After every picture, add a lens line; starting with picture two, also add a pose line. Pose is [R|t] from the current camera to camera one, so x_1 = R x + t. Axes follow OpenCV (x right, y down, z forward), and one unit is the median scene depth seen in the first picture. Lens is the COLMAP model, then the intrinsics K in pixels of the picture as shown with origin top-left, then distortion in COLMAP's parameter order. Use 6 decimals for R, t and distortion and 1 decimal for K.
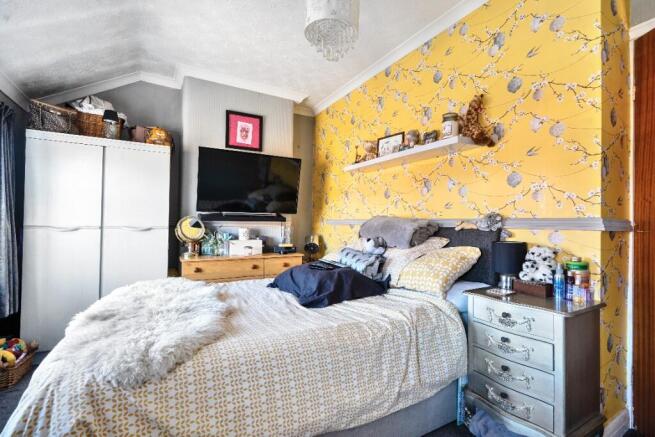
lens RADIAL K [[305.3, 0, 327.5], [0, 305.3, 218.5], [0, 0, 1]] dist [-0.000509, 0.000003]
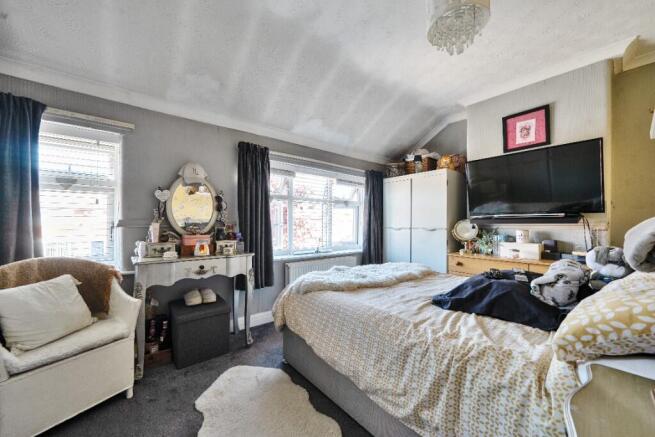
lens RADIAL K [[242.2, 0, 327.5], [0, 242.2, 218.5], [0, 0, 1]] dist [0.000279, 0.000086]
pose [[0.178320, -0.032045, -0.983451, 0.376958], [0.017698, 0.999412, -0.029356, 0.005341], [0.983813, -0.012171, 0.178782, 0.257824]]
